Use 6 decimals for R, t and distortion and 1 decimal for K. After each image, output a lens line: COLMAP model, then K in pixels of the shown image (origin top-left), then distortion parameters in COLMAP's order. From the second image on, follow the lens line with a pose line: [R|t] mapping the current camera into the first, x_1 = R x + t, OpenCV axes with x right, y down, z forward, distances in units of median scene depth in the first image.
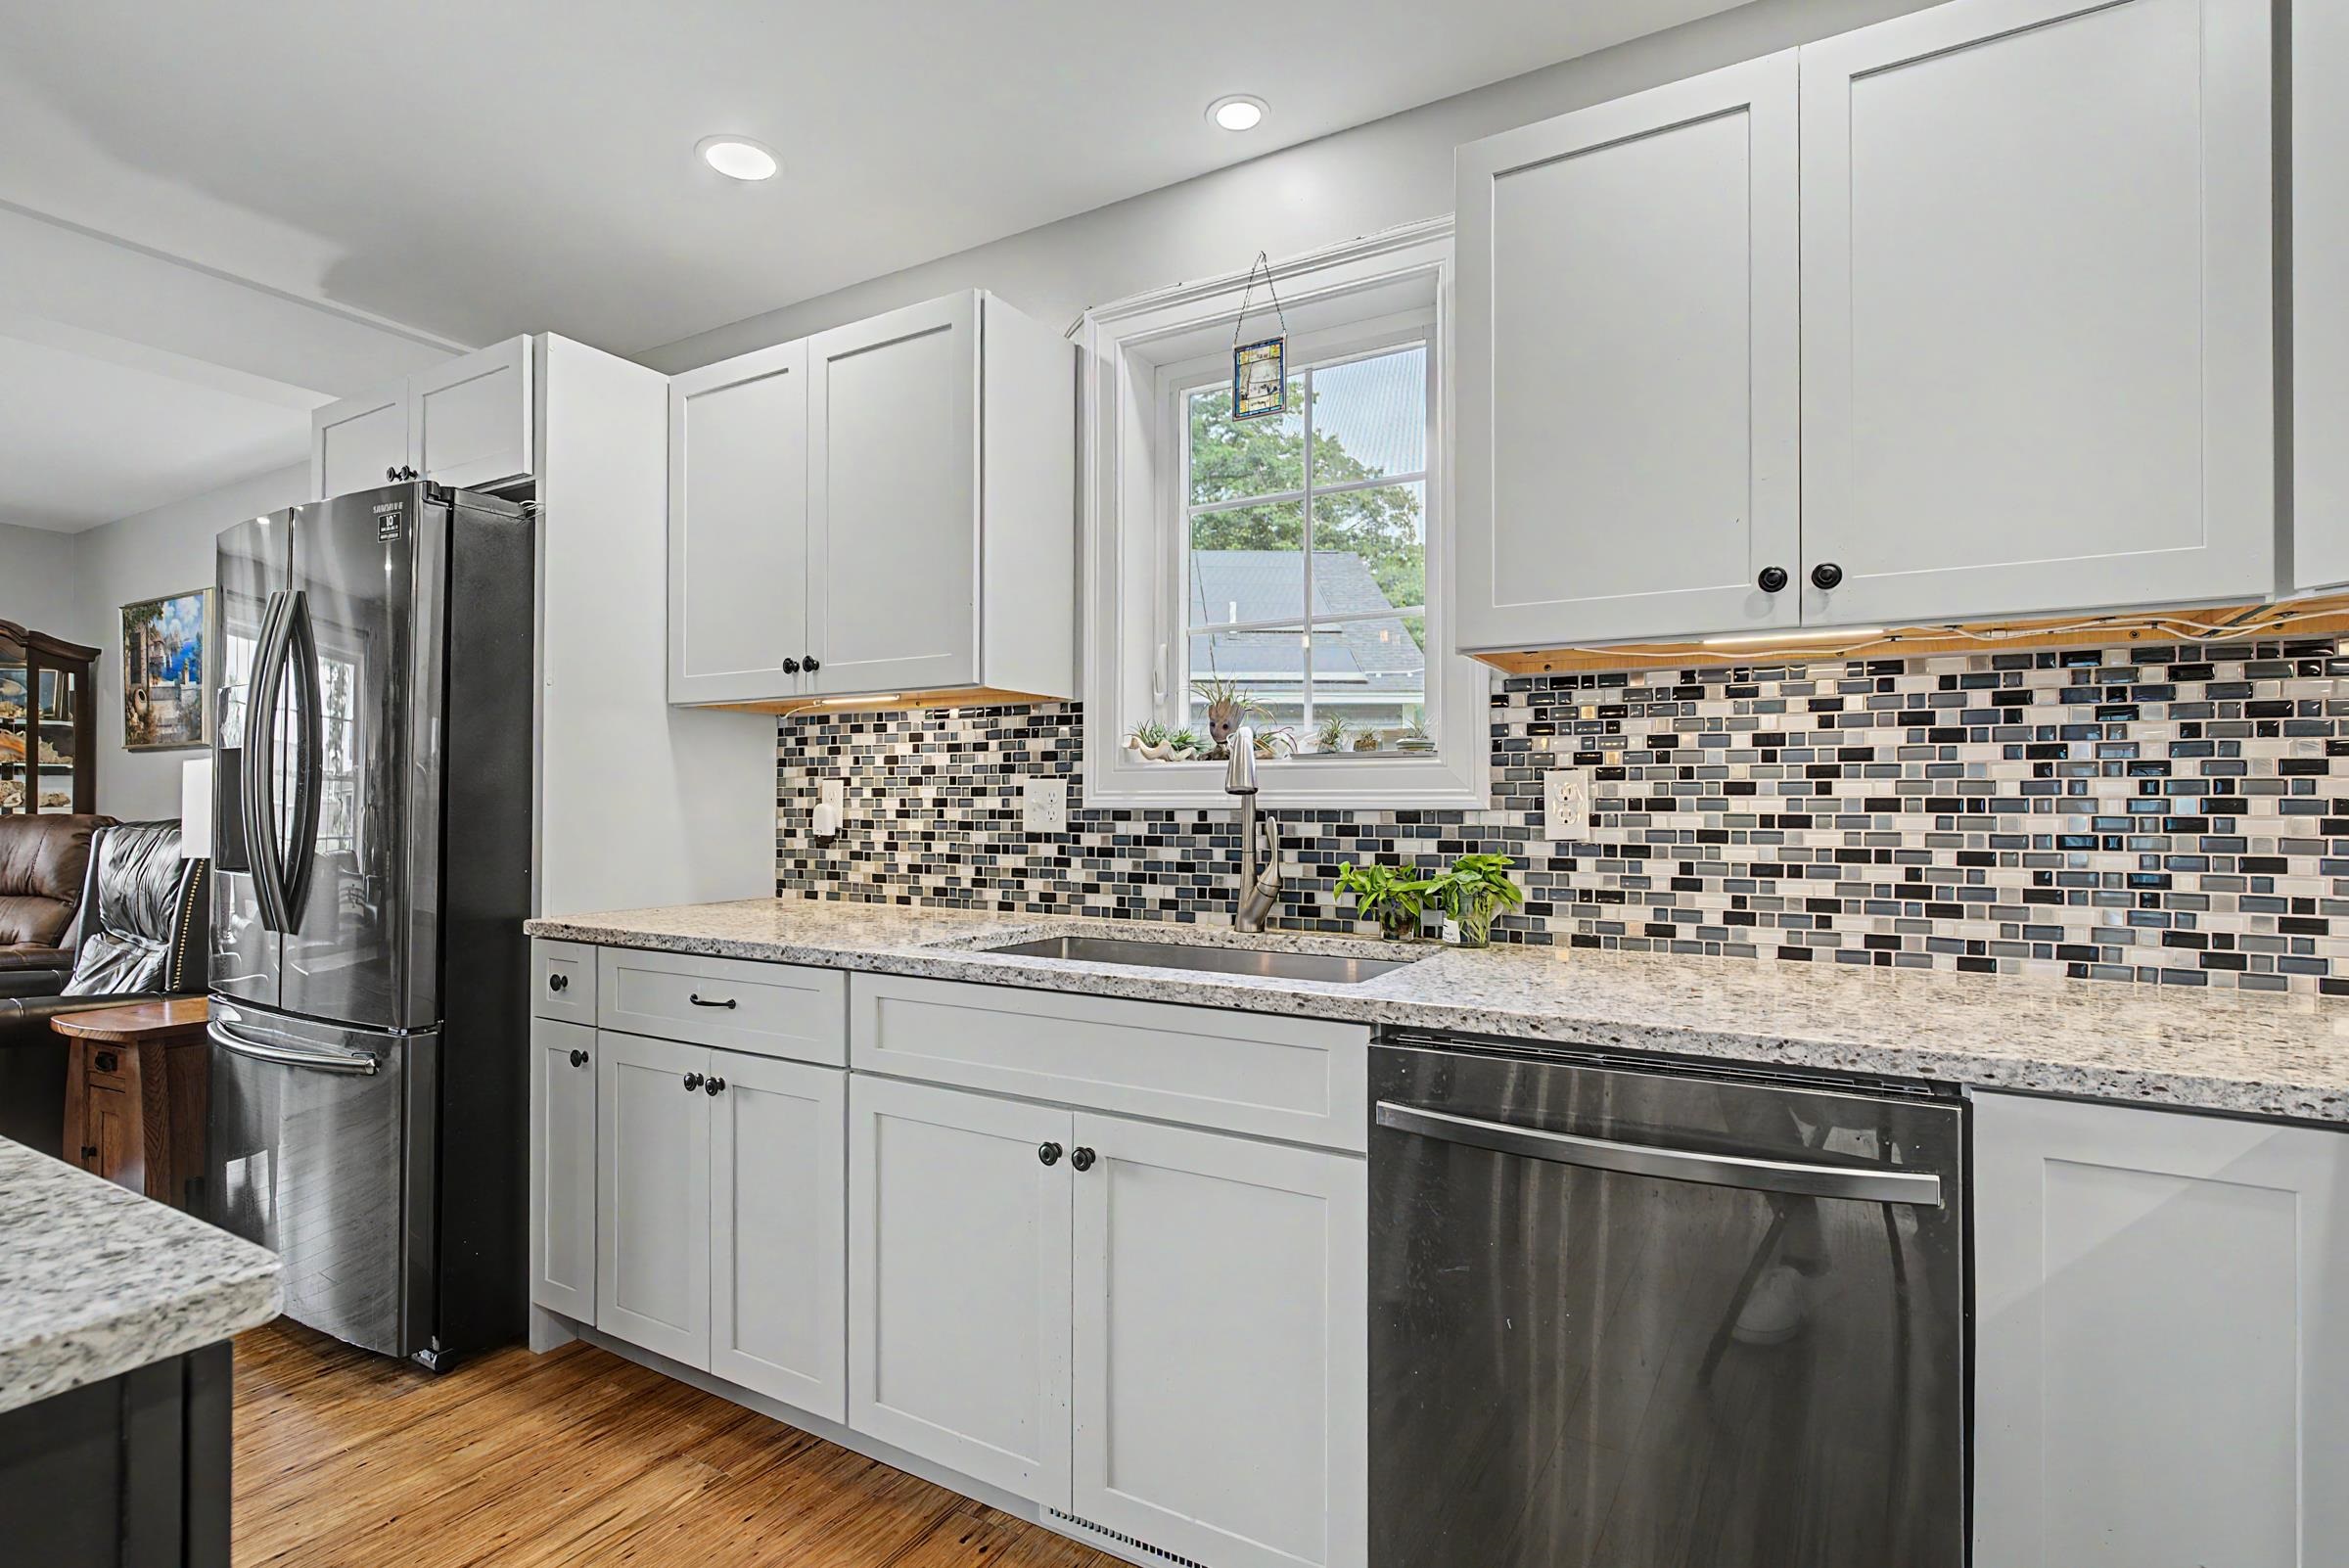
lens RADIAL K [[1135.0, 0, 1162.6], [0, 1135.0, 789.8], [0, 0, 1]] dist [-0.015831, 0.007558]
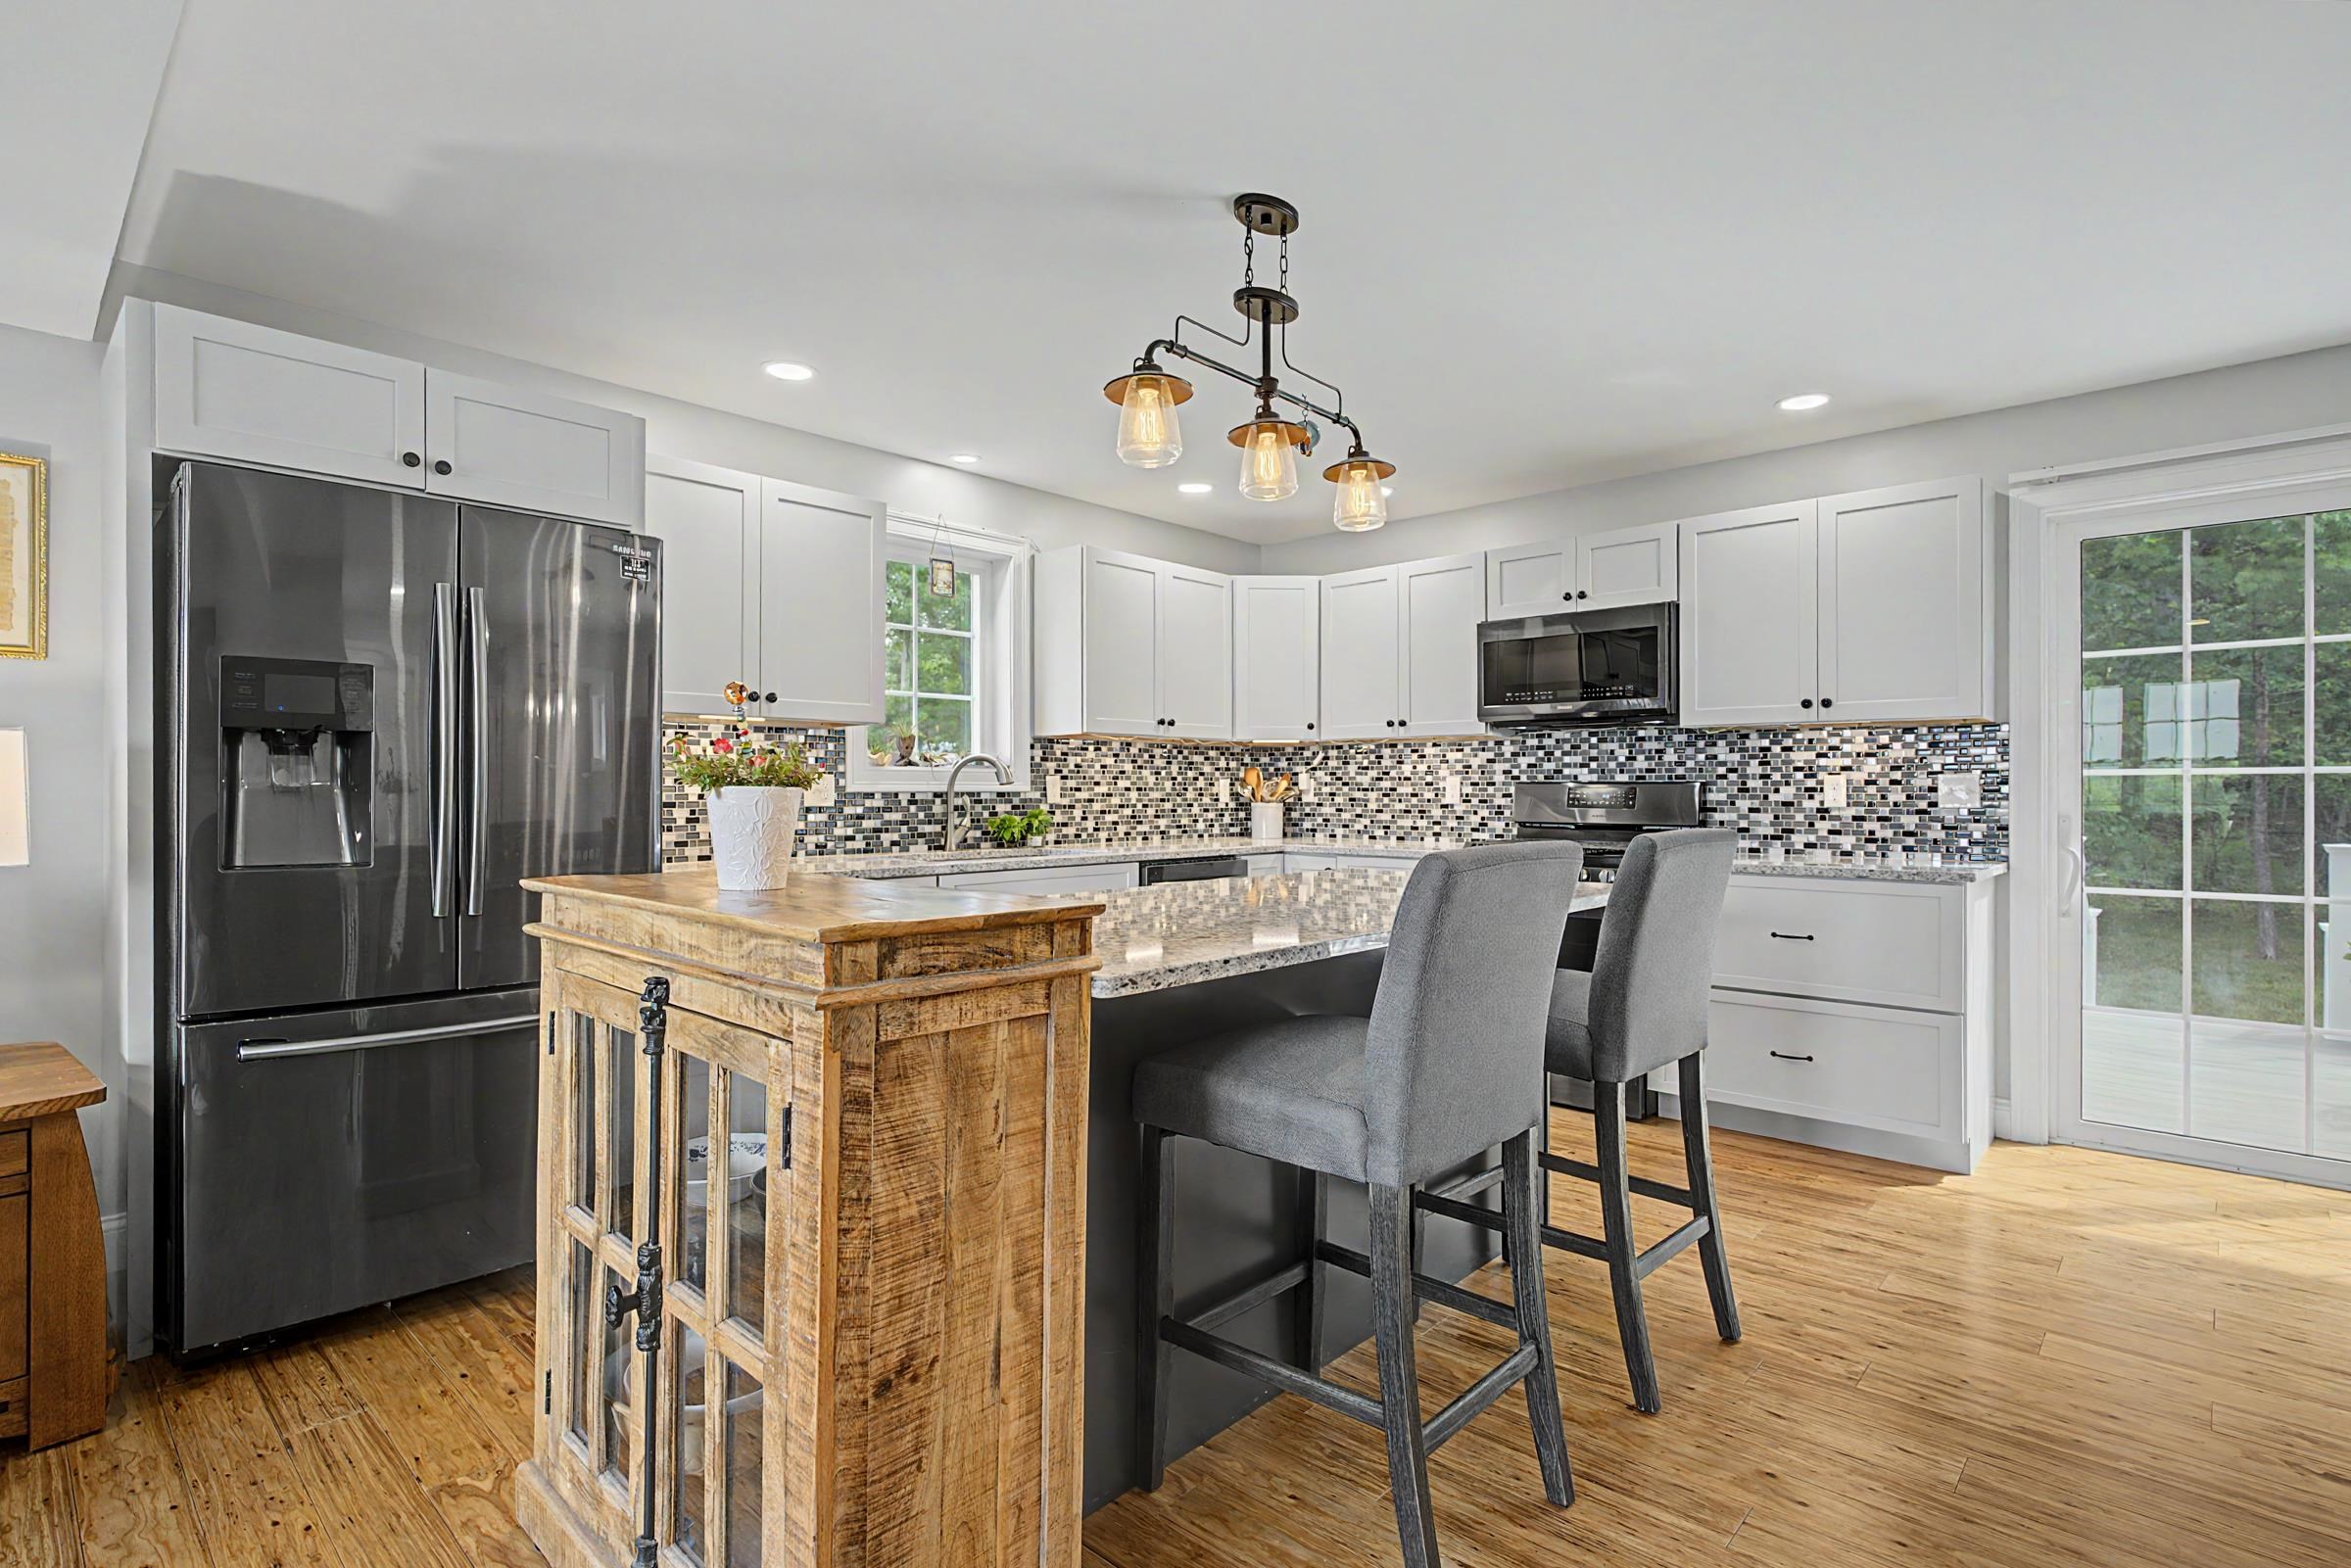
lens RADIAL K [[1135.9, 0, 1176.7], [0, 1135.9, 783.2], [0, 0, 1]] dist [-0.015831, 0.007558]
pose [[0.221555, 0.002323, 0.975145, -2.126846], [-0.013022, 0.999915, 0.000576, -0.005803], [-0.975061, -0.012826, 0.221567, 0.172540]]
